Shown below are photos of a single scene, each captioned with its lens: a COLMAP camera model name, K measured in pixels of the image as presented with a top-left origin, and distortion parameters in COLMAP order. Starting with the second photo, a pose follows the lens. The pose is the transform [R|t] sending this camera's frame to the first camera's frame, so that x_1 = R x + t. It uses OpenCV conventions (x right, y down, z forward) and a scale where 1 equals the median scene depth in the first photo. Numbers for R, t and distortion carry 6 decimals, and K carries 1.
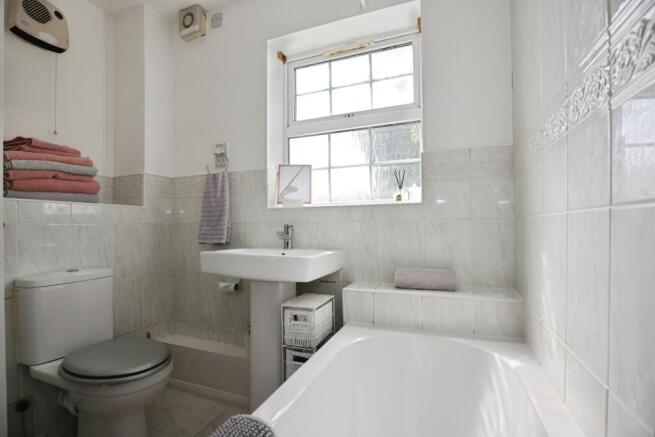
lens RADIAL K [[296.6, 0, 326.9], [0, 296.6, 219.7], [0, 0, 1]] dist [-0.037981, -0.000329]
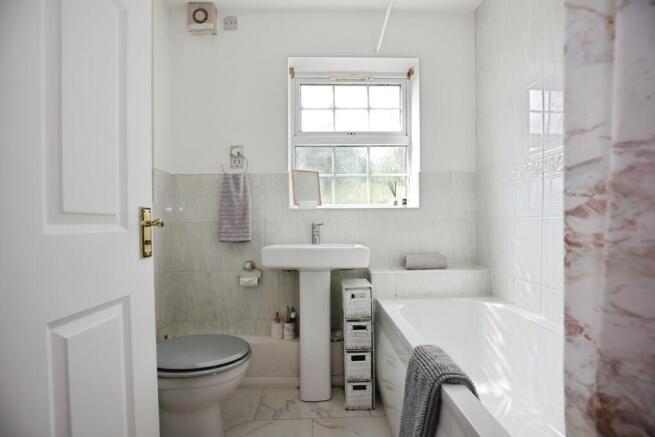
lens RADIAL K [[296.6, 0, 330.5], [0, 296.6, 221.4], [0, 0, 1]] dist [-0.037981, -0.000329]
pose [[0.920727, 0.004267, 0.390184, -0.483489], [-0.008481, 0.999923, 0.009077, -0.001659], [-0.390115, -0.011667, 0.920692, -0.094633]]
